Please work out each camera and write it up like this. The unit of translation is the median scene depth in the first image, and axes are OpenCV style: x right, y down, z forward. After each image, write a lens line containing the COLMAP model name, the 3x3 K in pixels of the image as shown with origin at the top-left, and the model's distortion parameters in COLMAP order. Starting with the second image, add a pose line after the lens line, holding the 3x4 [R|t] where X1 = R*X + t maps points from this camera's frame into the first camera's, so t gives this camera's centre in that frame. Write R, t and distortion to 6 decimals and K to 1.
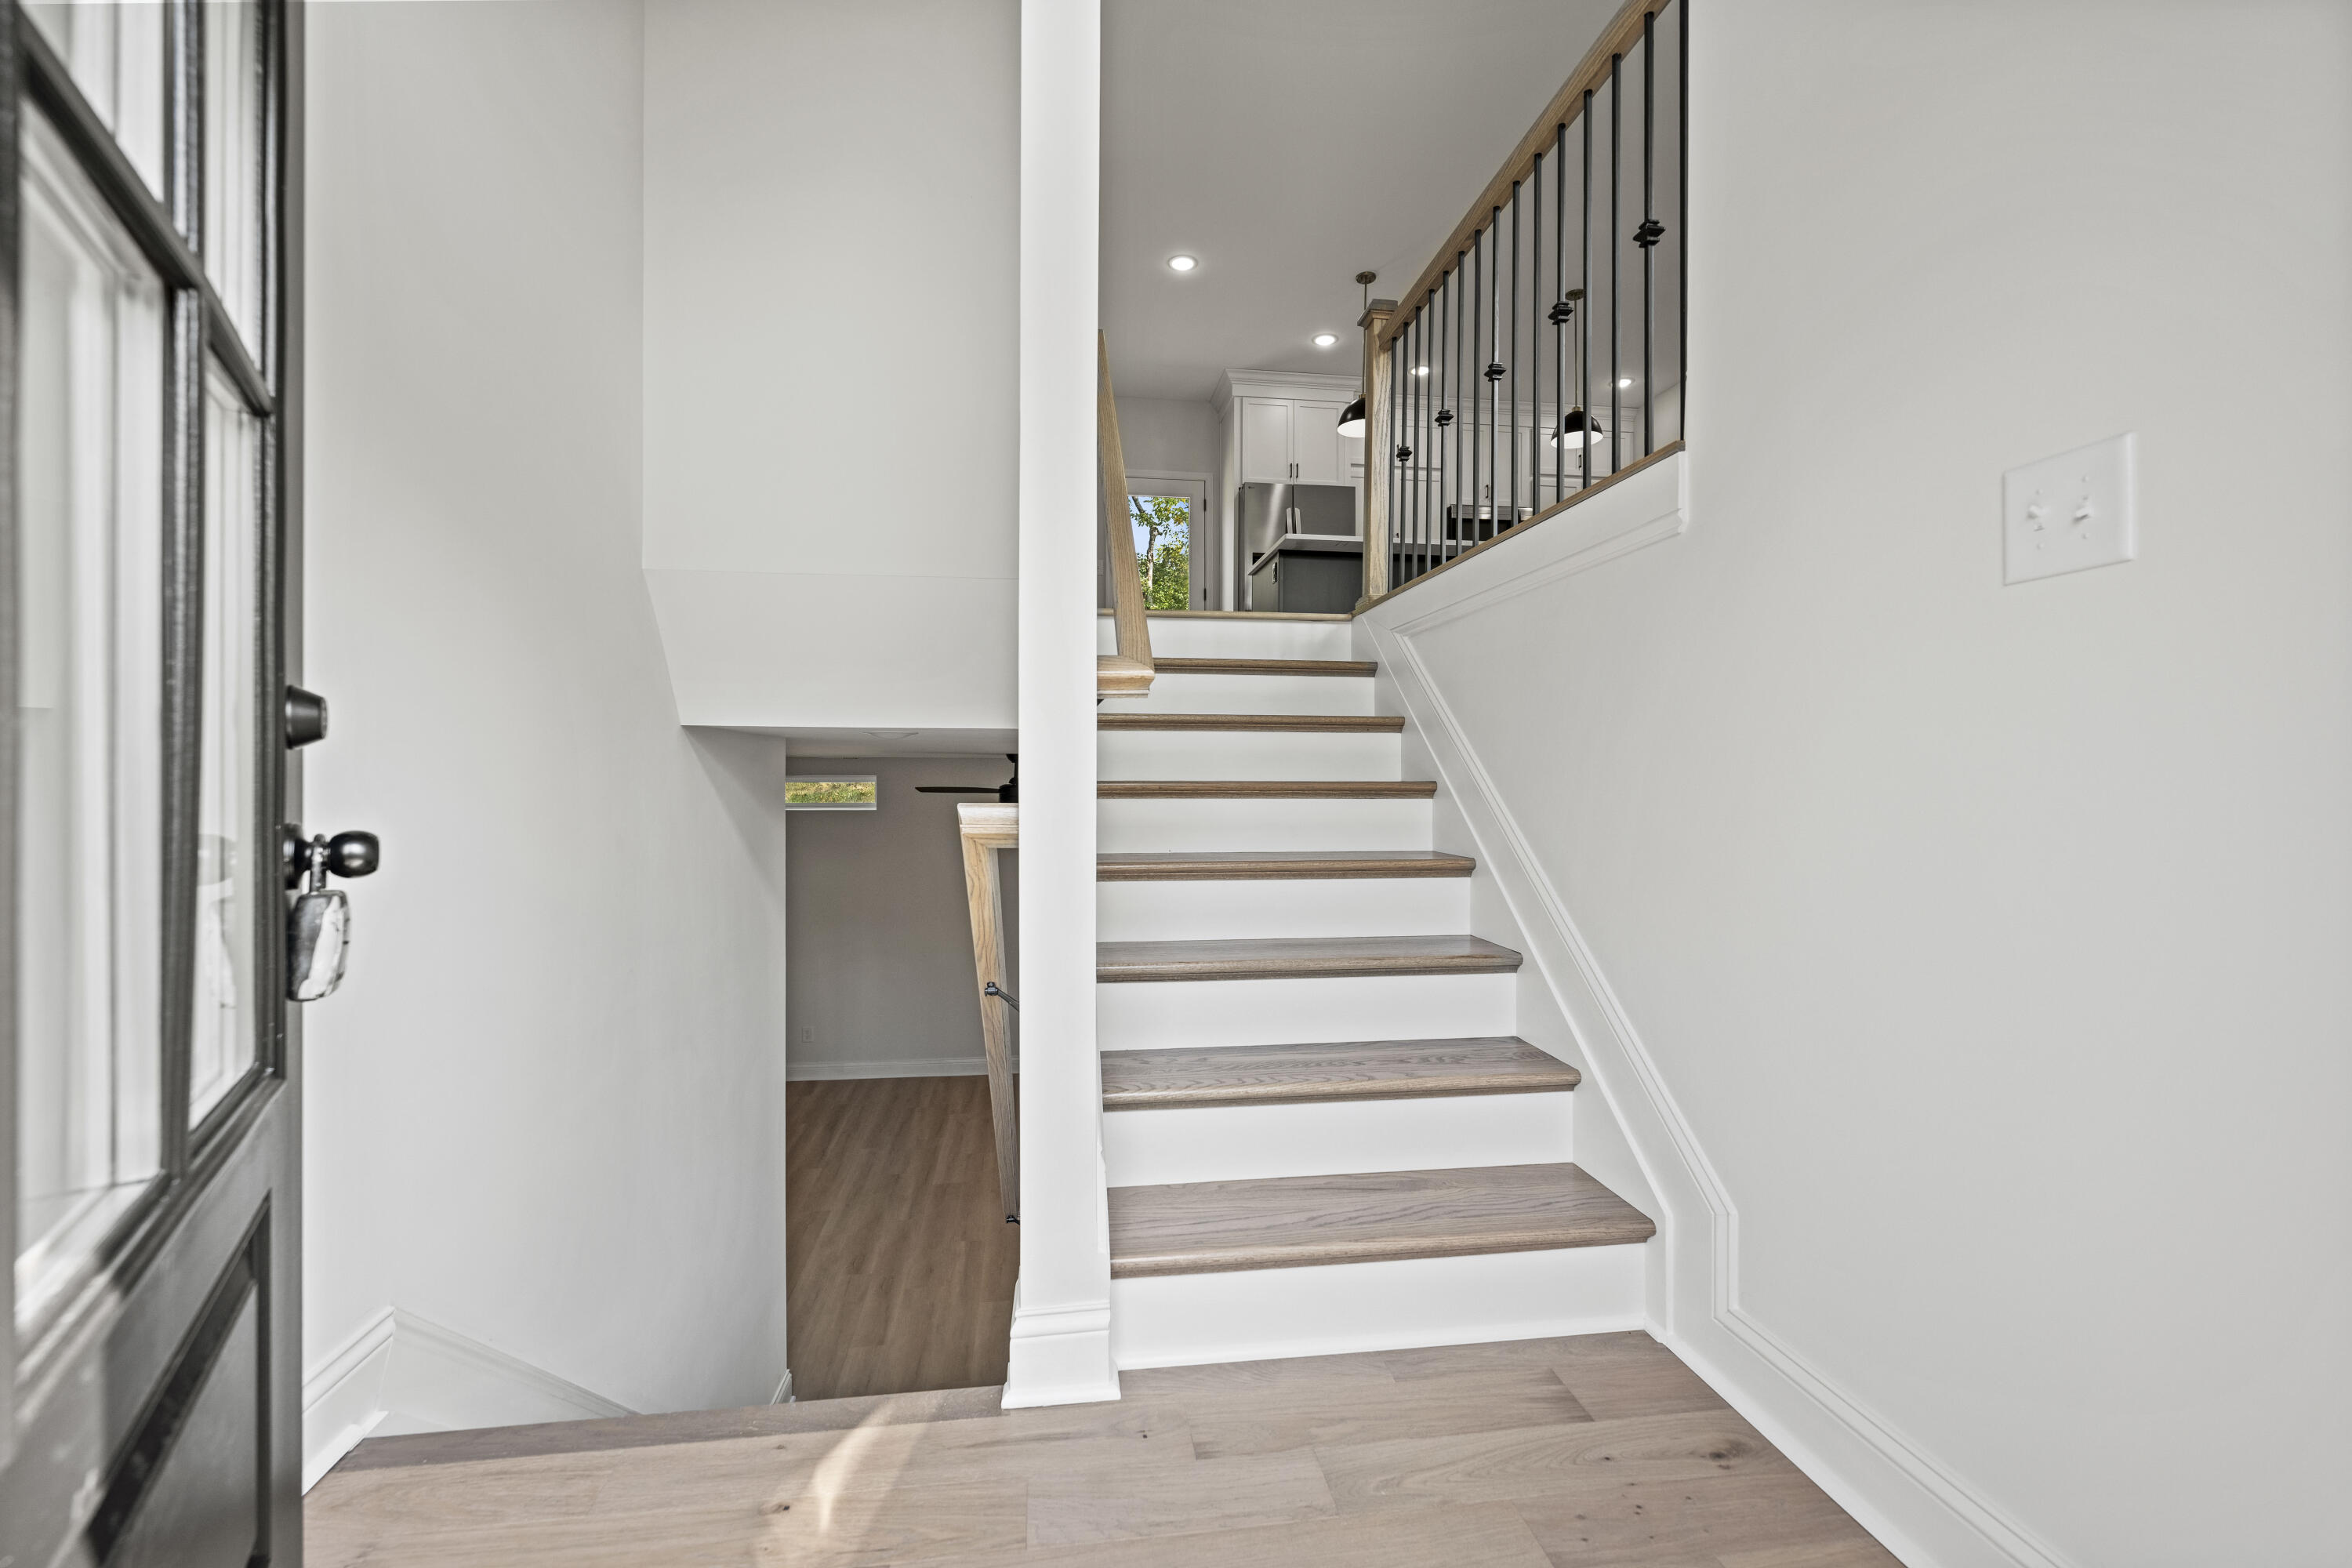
lens RADIAL K [[981.8, 0, 1178.3], [0, 981.8, 764.1], [0, 0, 1]] dist [-0.000101, -0.000324]
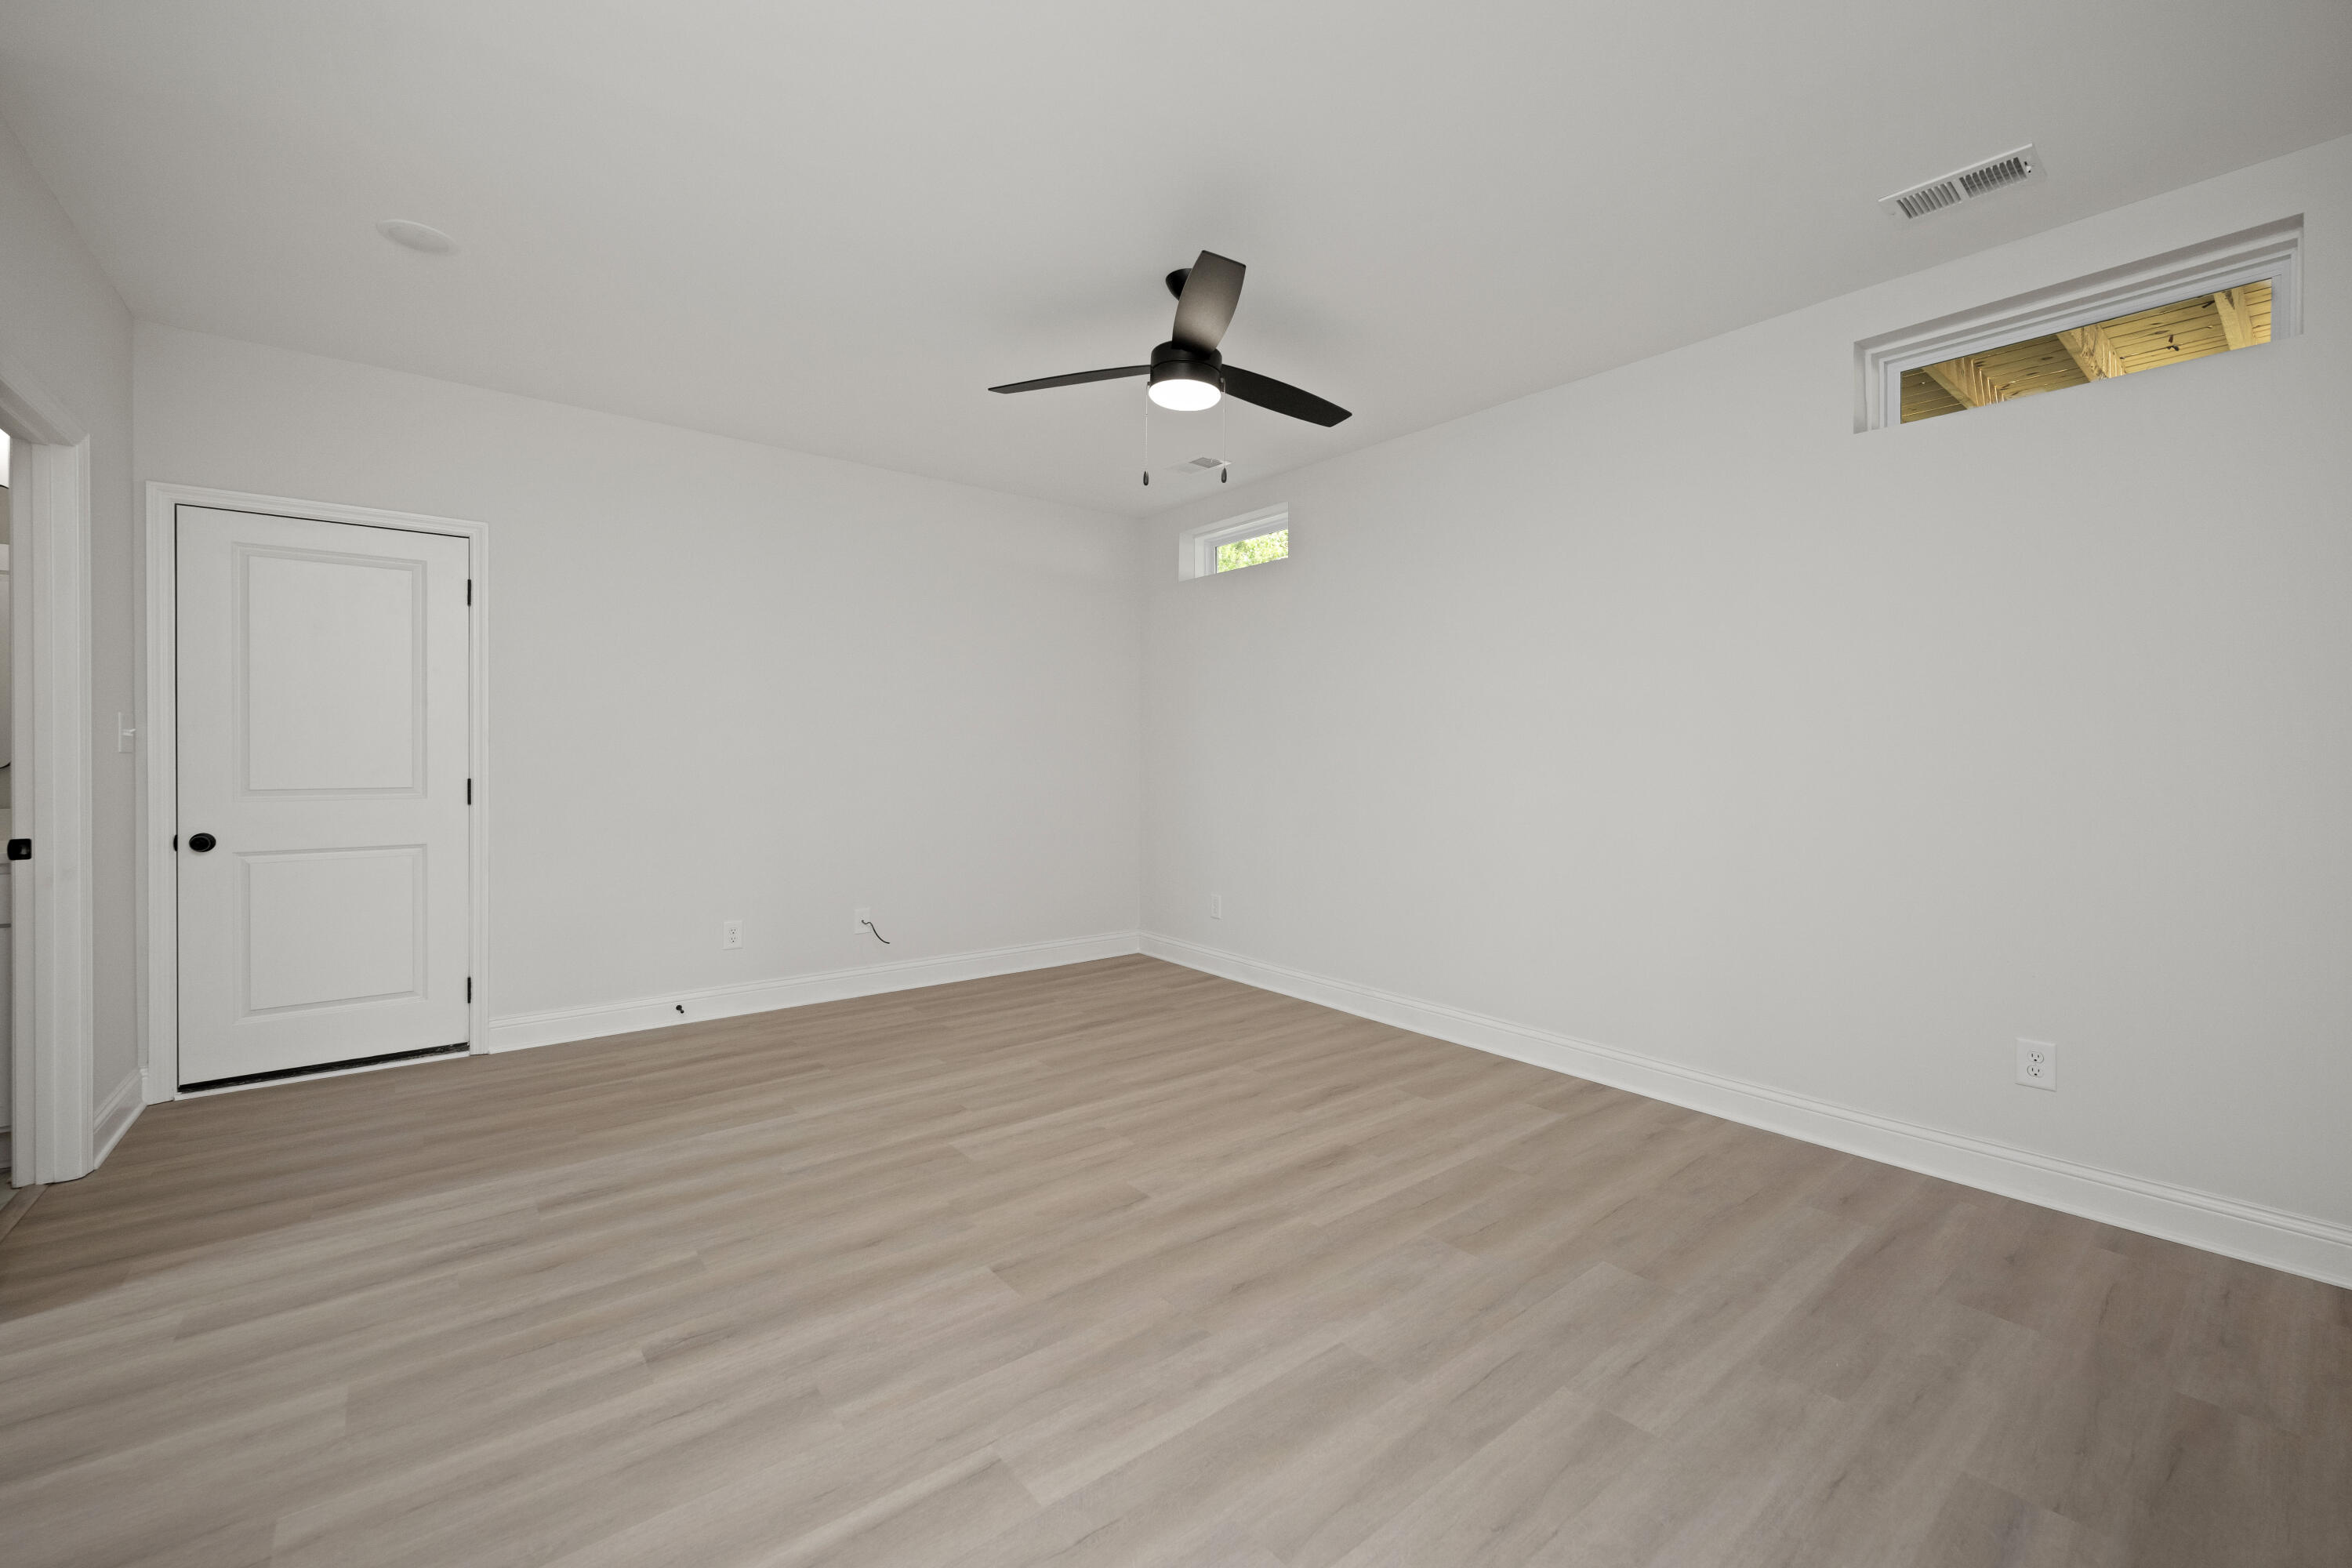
lens RADIAL K [[948.4, 0, 1165.8], [0, 948.4, 764.1], [0, 0, 1]] dist [0.000483, 0.000098]
pose [[0.510286, 0.006283, -0.859982, 0.229204], [-0.001051, 0.999977, 0.006682, 0.222338], [0.860004, -0.002506, 0.510281, 0.830754]]
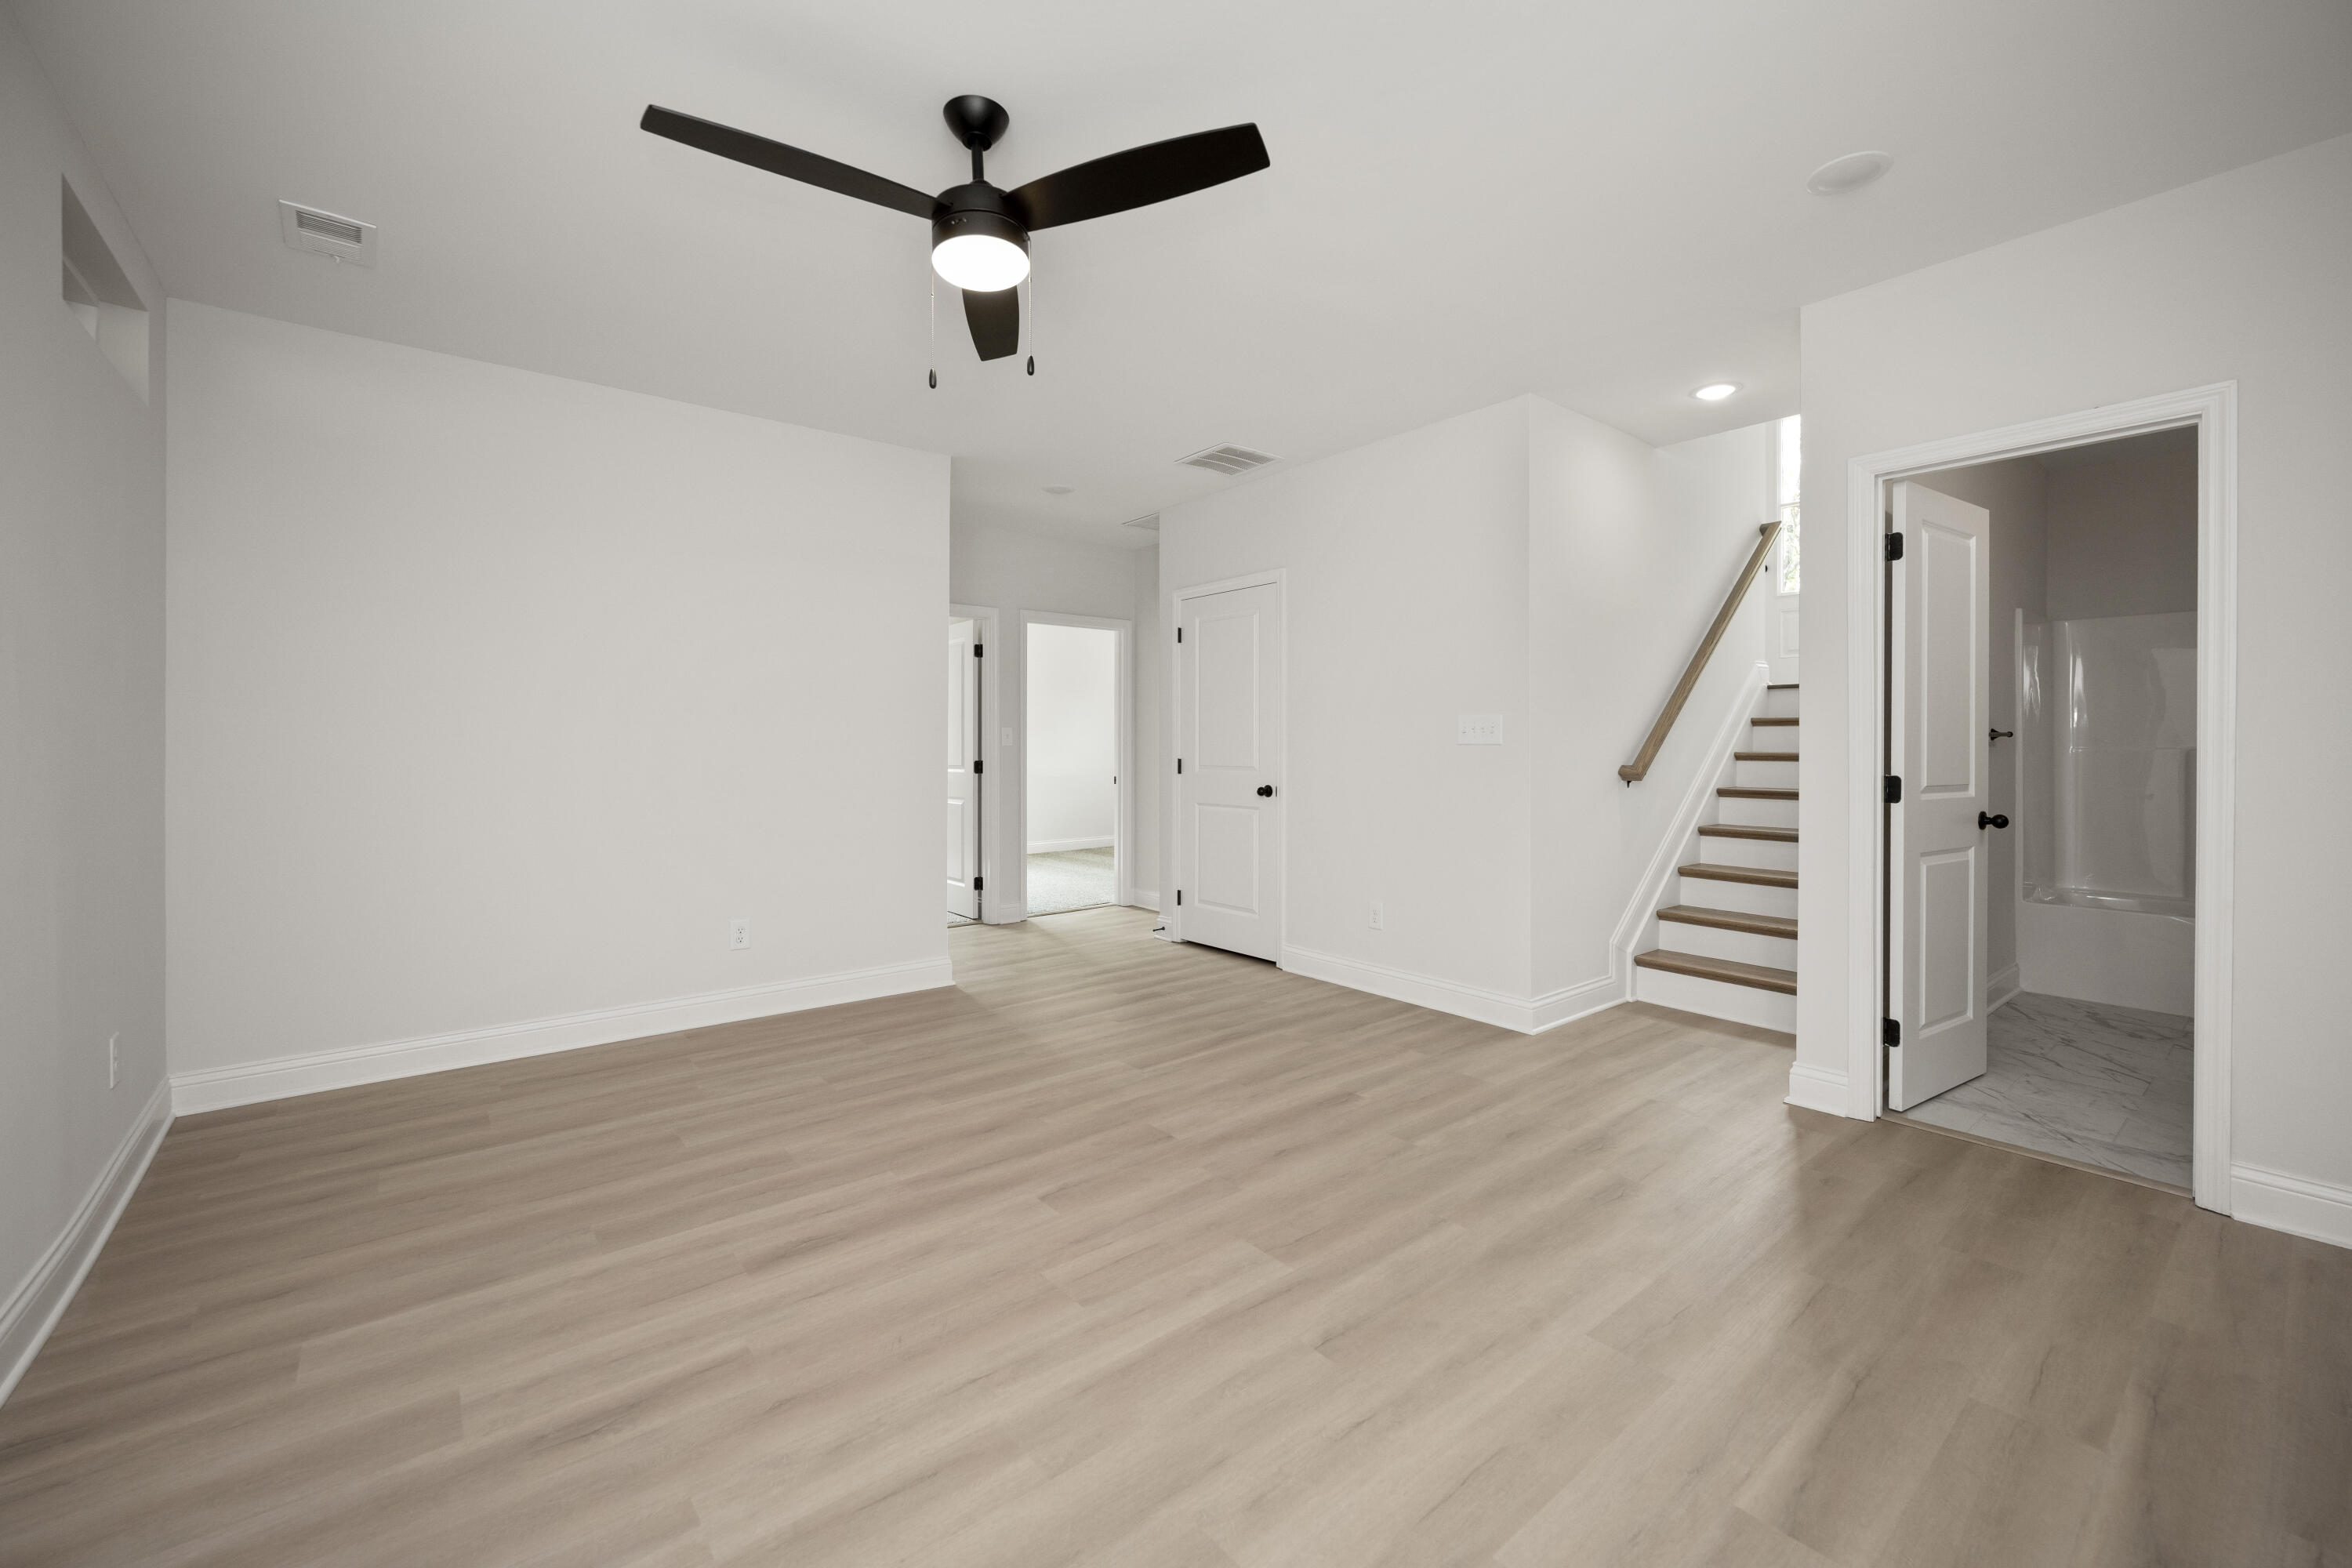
lens RADIAL K [[948.4, 0, 1165.8], [0, 948.4, 764.1], [0, 0, 1]] dist [0.000483, 0.000098]
pose [[-0.509198, -0.018151, 0.860458, -0.523843], [-0.000267, 0.999781, 0.020932, 0.222148], [-0.860650, 0.010429, -0.509091, 1.203653]]
